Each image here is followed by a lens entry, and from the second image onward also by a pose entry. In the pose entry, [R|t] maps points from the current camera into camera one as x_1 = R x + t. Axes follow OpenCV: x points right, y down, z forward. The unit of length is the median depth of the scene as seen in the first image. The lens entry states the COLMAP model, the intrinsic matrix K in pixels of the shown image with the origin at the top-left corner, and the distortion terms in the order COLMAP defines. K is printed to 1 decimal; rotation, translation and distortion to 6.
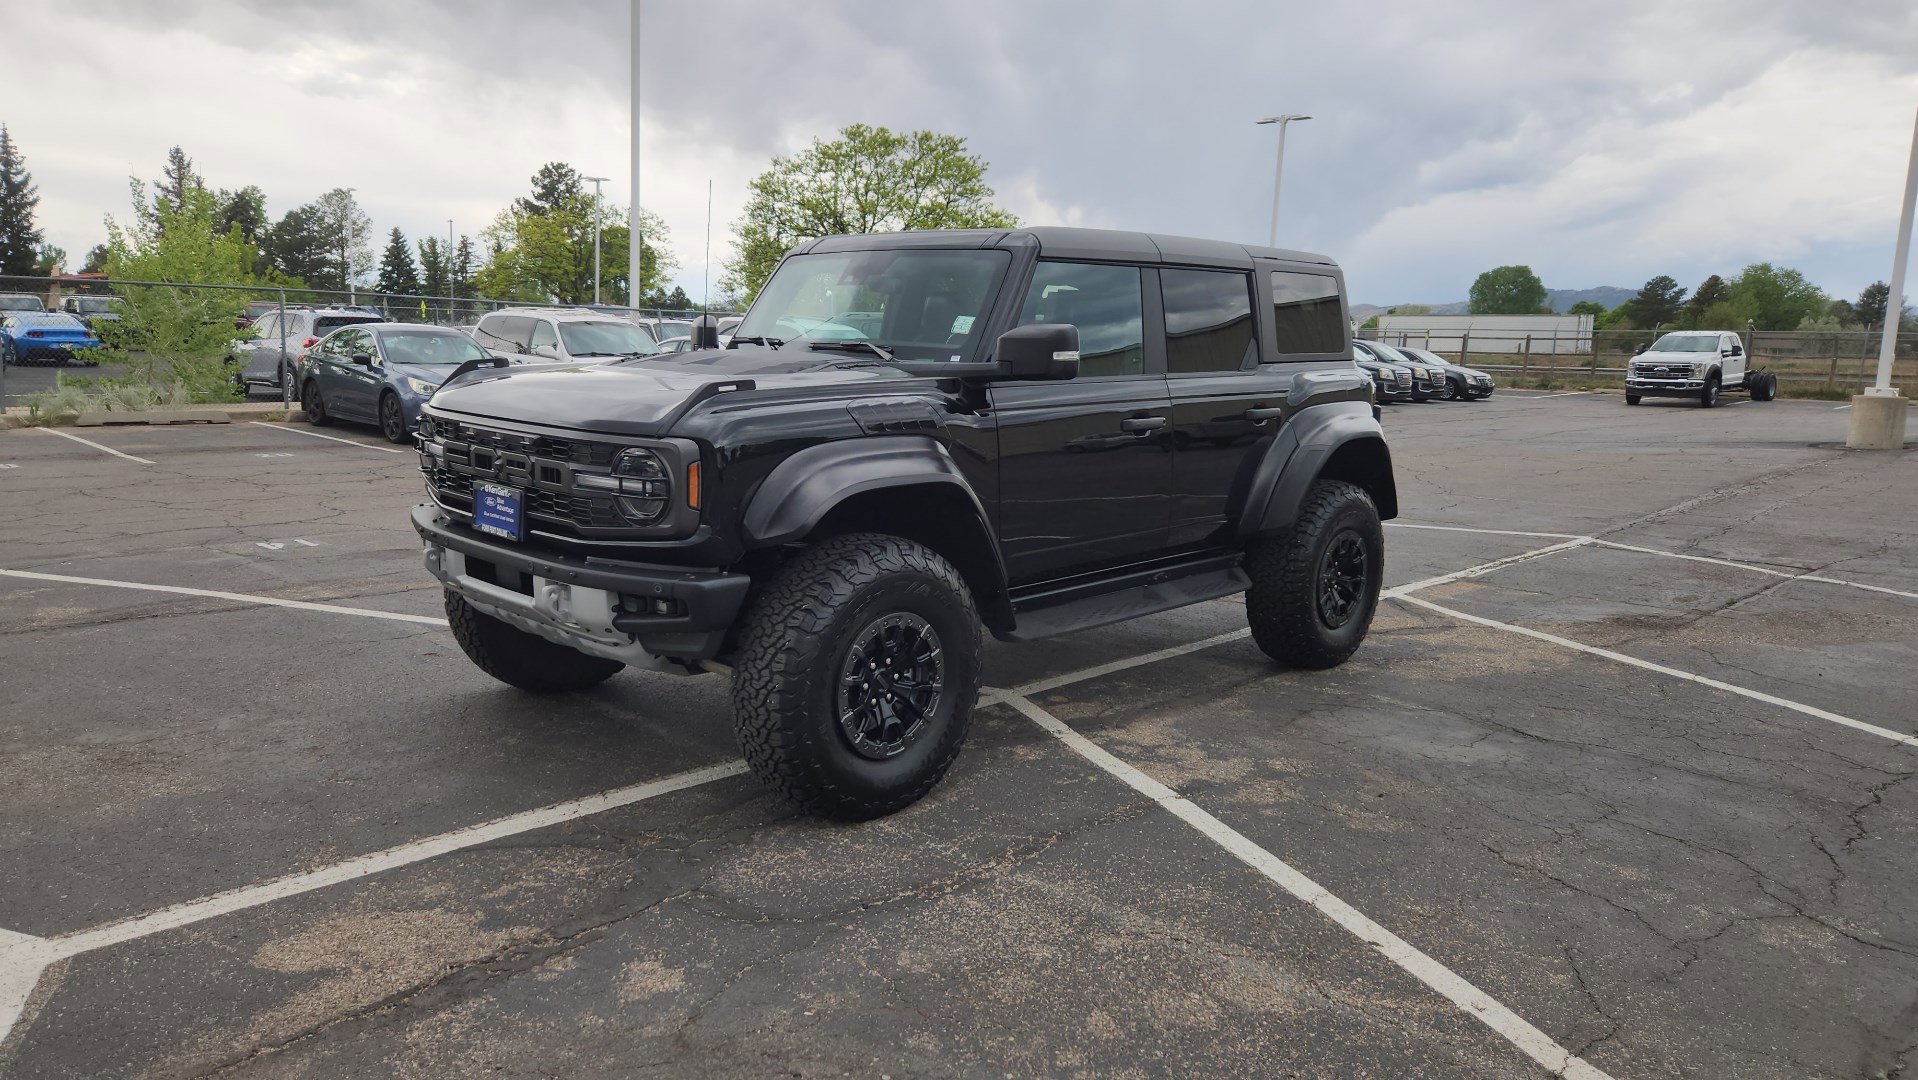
lens RADIAL K [[1281.2, 0, 918.0], [0, 1281.2, 518.0], [0, 0, 1]] dist [0.068118, -0.052792]
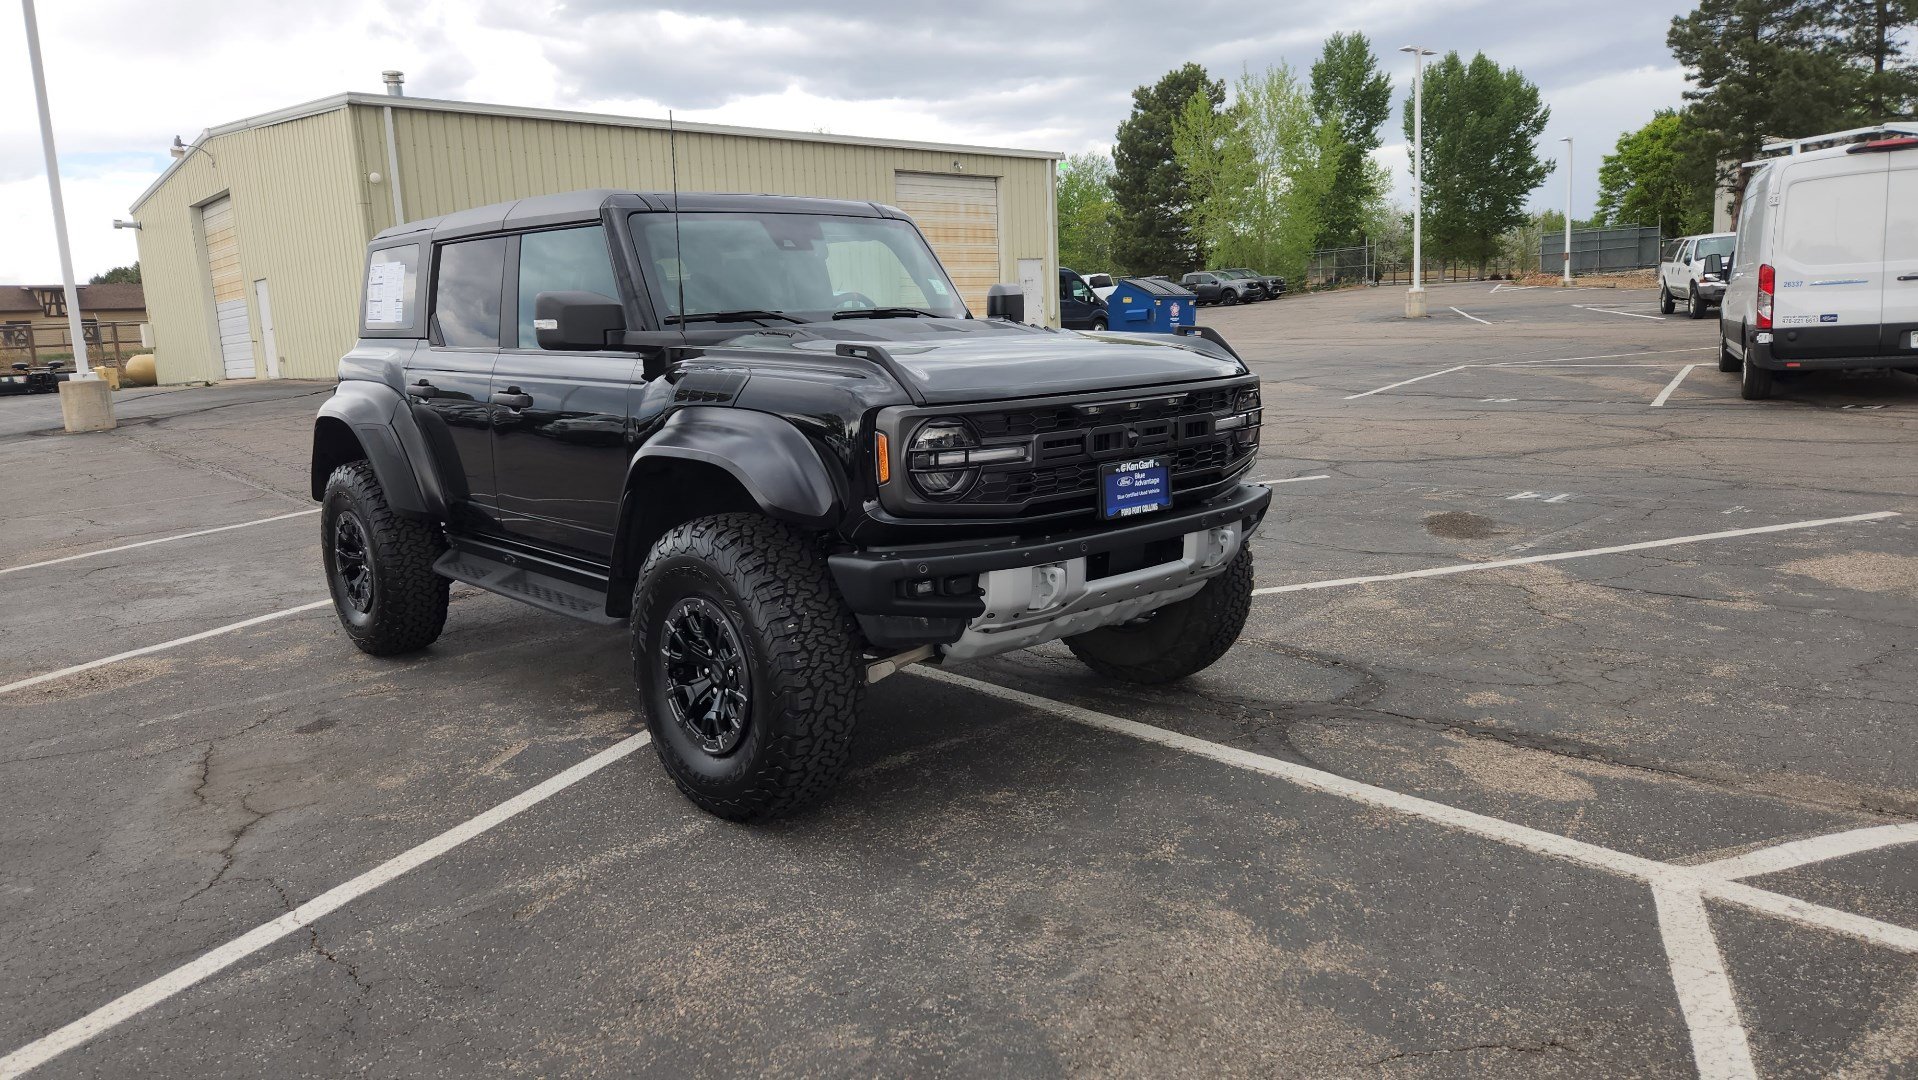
lens RADIAL K [[1283.7, 0, 924.0], [0, 1283.7, 534.2], [0, 0, 1]] dist [0.071374, -0.057099]
pose [[0.065042, -0.197722, 0.978098, -0.290013], [0.187110, 0.965205, 0.182673, -0.039696], [-0.980183, 0.171130, 0.099775, 0.248454]]
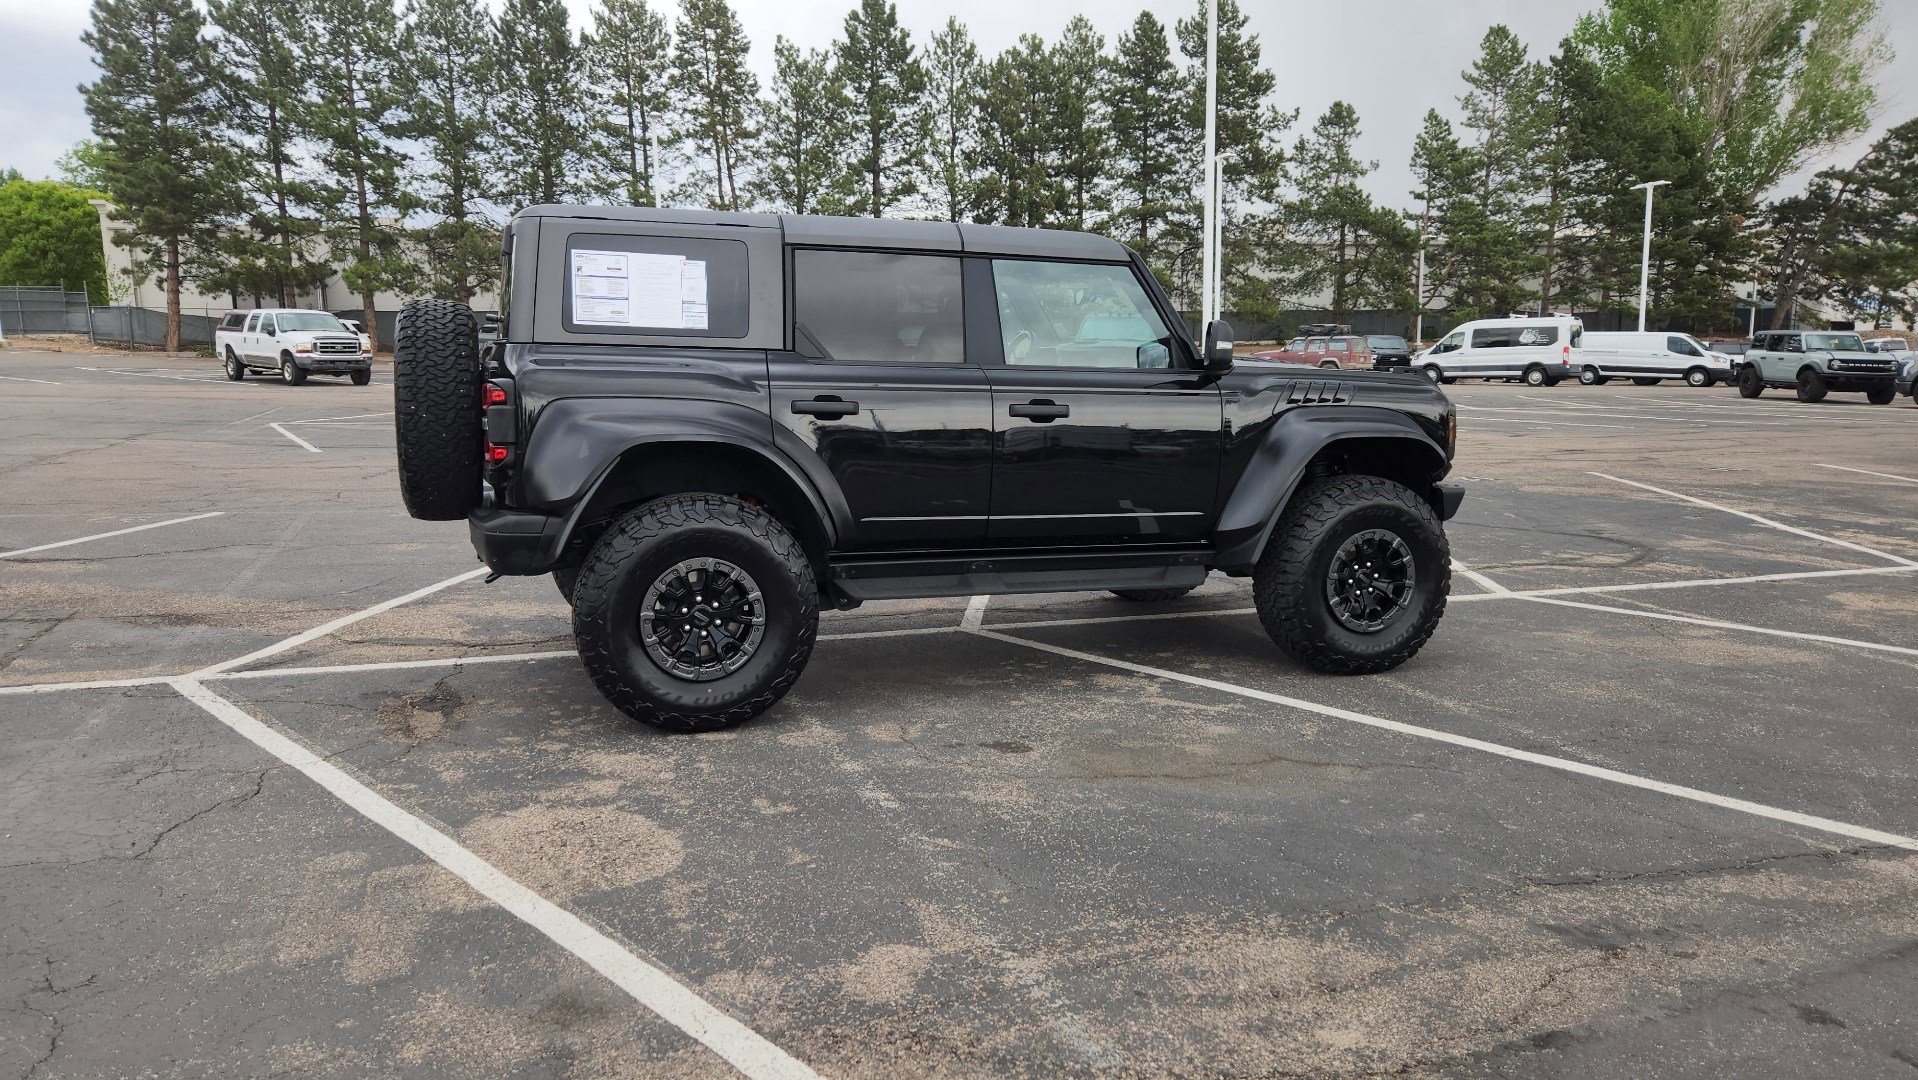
lens RADIAL K [[1283.7, 0, 926.4], [0, 1283.7, 539.5], [0, 0, 1]] dist [0.071374, -0.057099]
pose [[-0.895366, -0.097395, 0.434551, -0.130084], [0.030287, 0.960215, 0.277614, -0.088562], [-0.444301, 0.261727, -0.856794, 0.633667]]
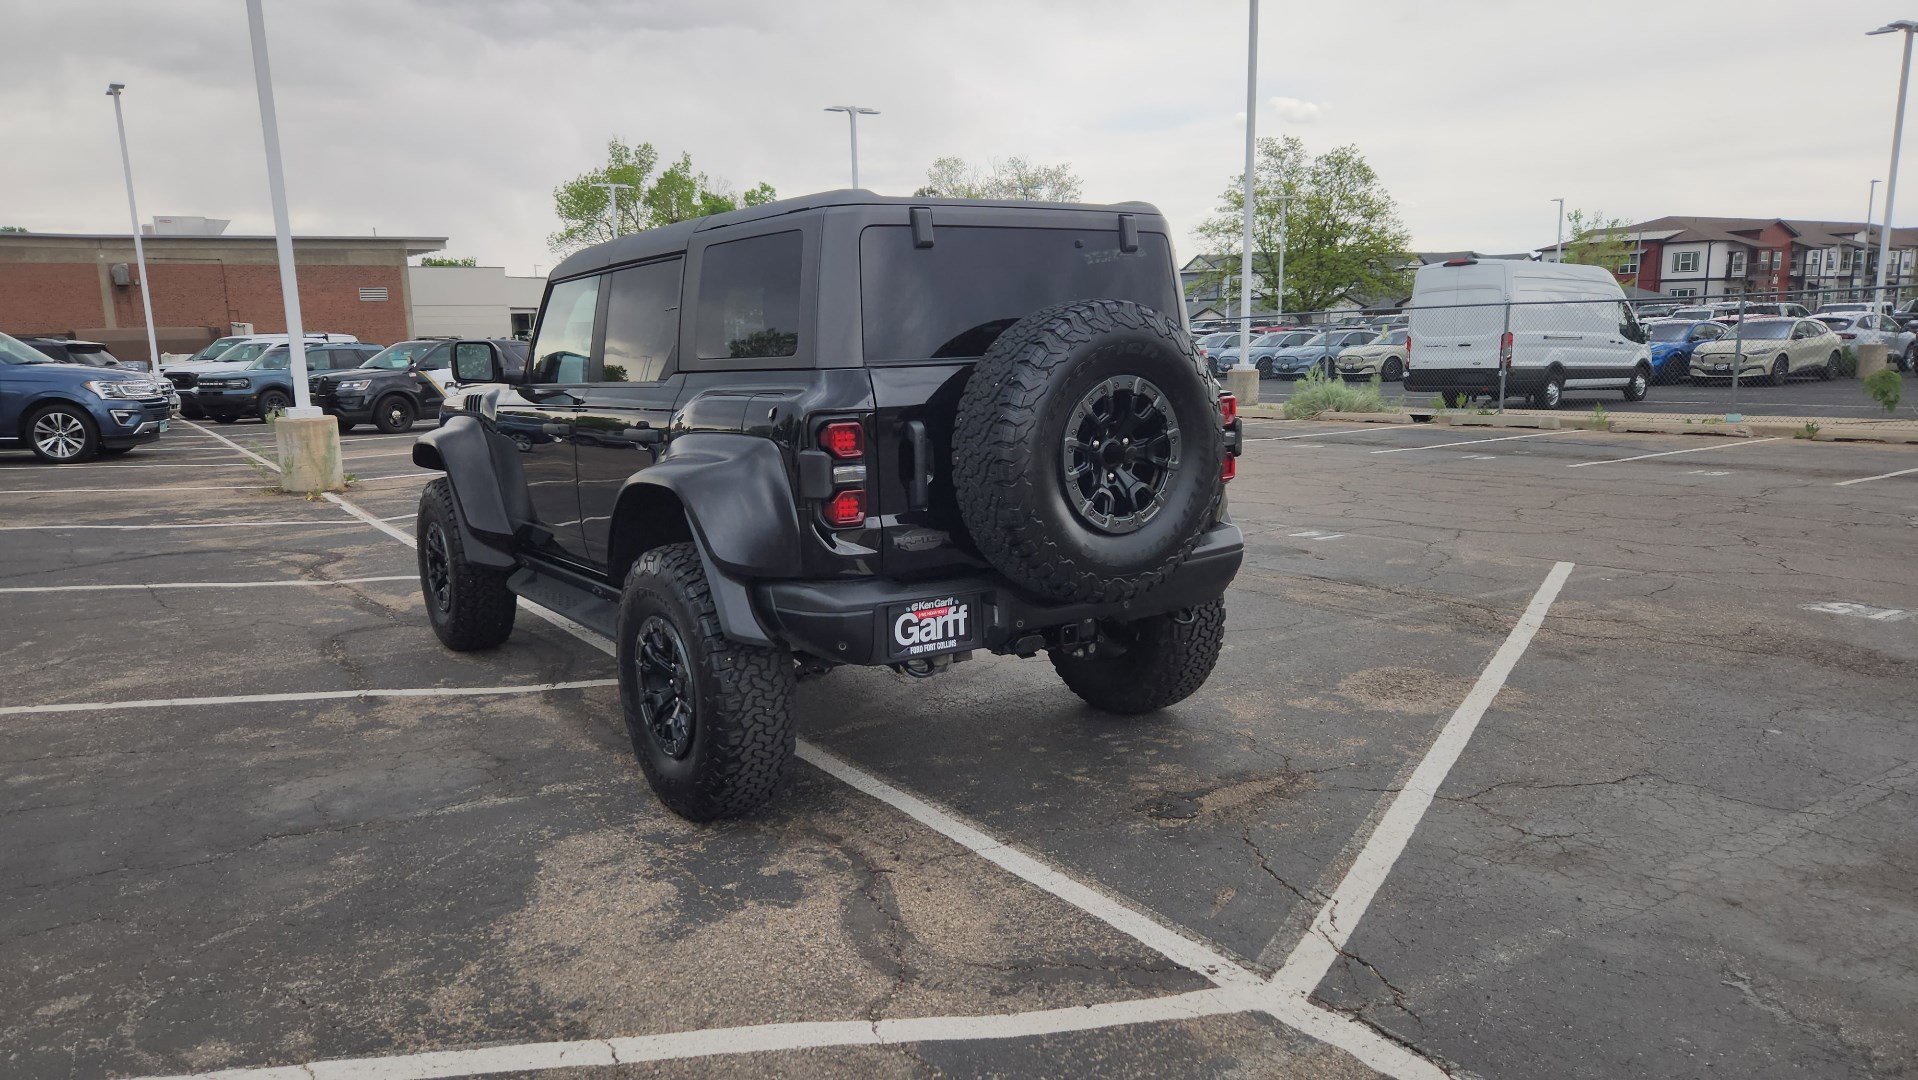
lens RADIAL K [[1281.2, 0, 921.3], [0, 1281.2, 545.3], [0, 0, 1]] dist [0.071211, -0.057006]
pose [[-0.202292, 0.130272, -0.970622, 0.329147], [-0.119709, 0.980391, 0.156532, -0.051816], [0.971981, 0.147858, -0.182730, 0.429429]]
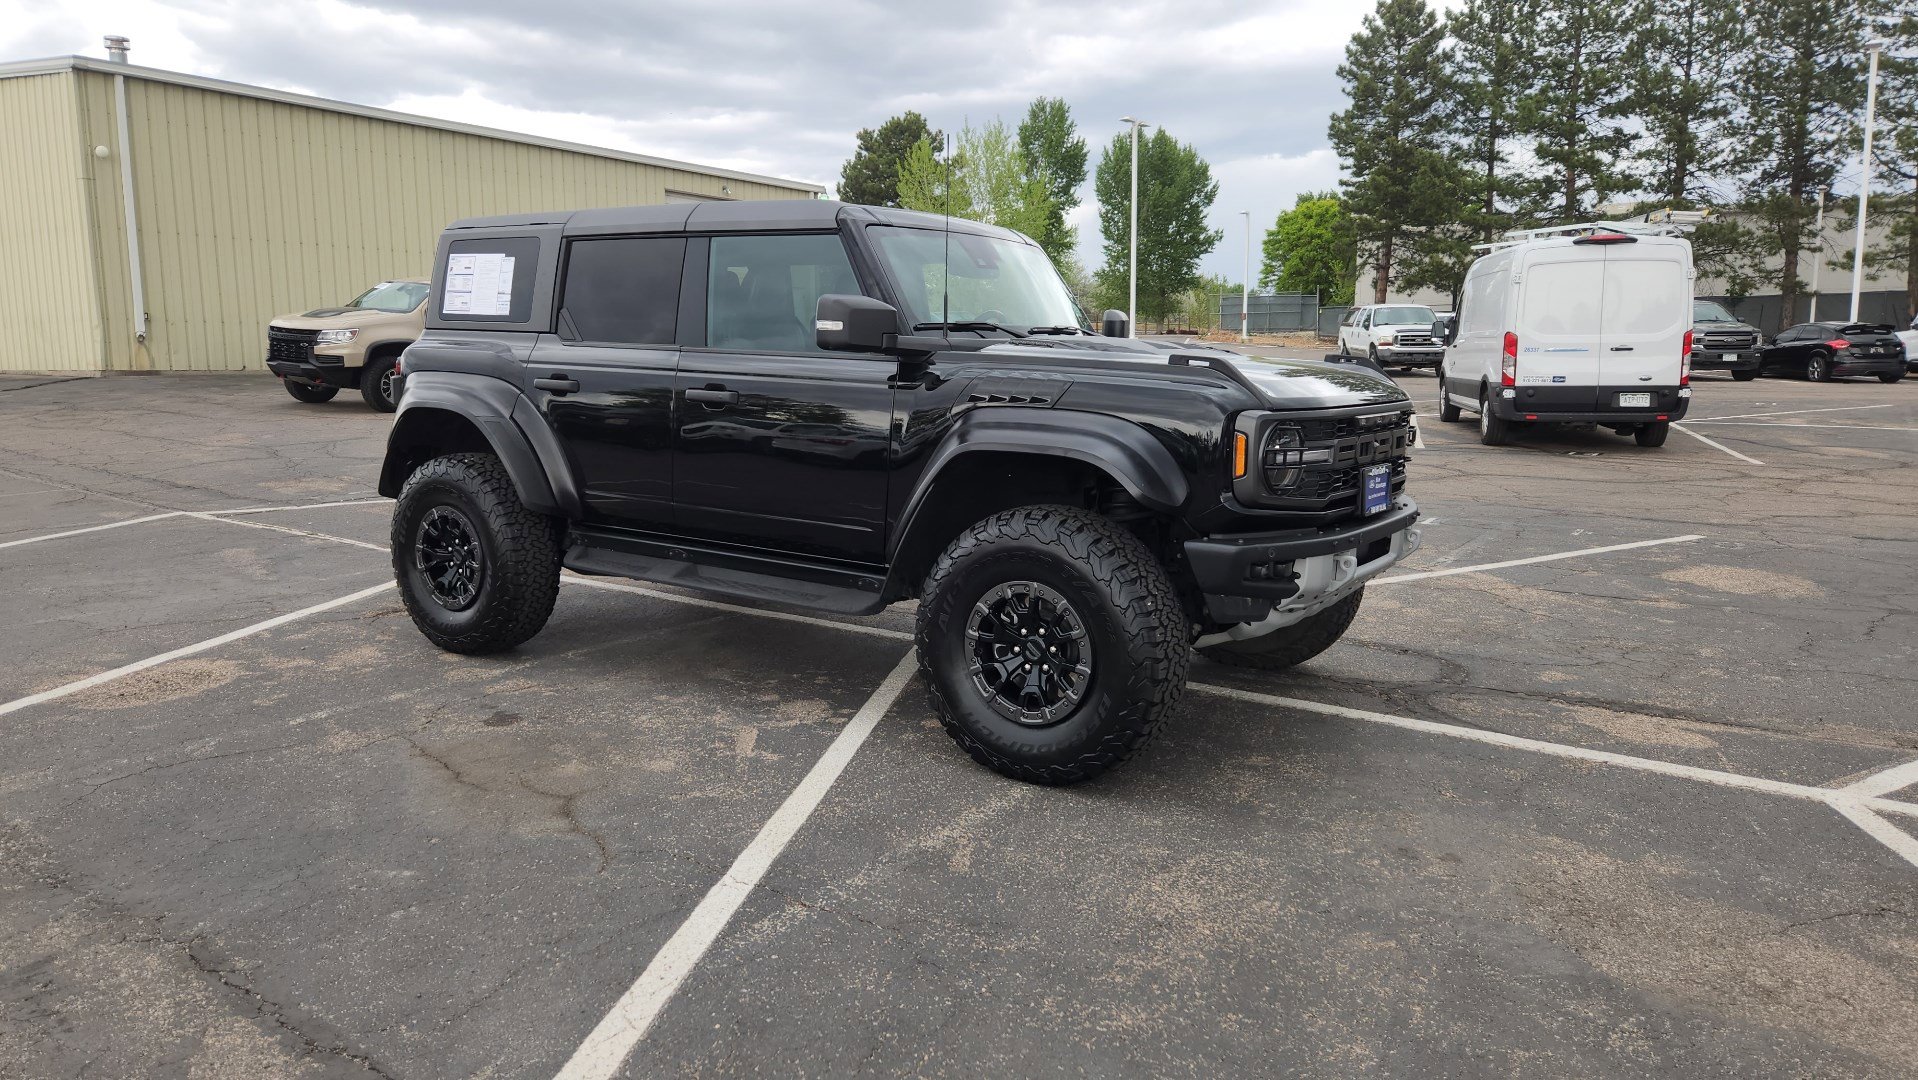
lens RADIAL K [[1283.7, 0, 926.5], [0, 1283.7, 523.3], [0, 0, 1]] dist [0.071374, -0.057099]
pose [[-0.170556, -0.167963, 0.970927, -0.306300], [0.127933, 0.973249, 0.190838, -0.054030], [-0.977008, 0.156762, -0.144505, 0.356276]]
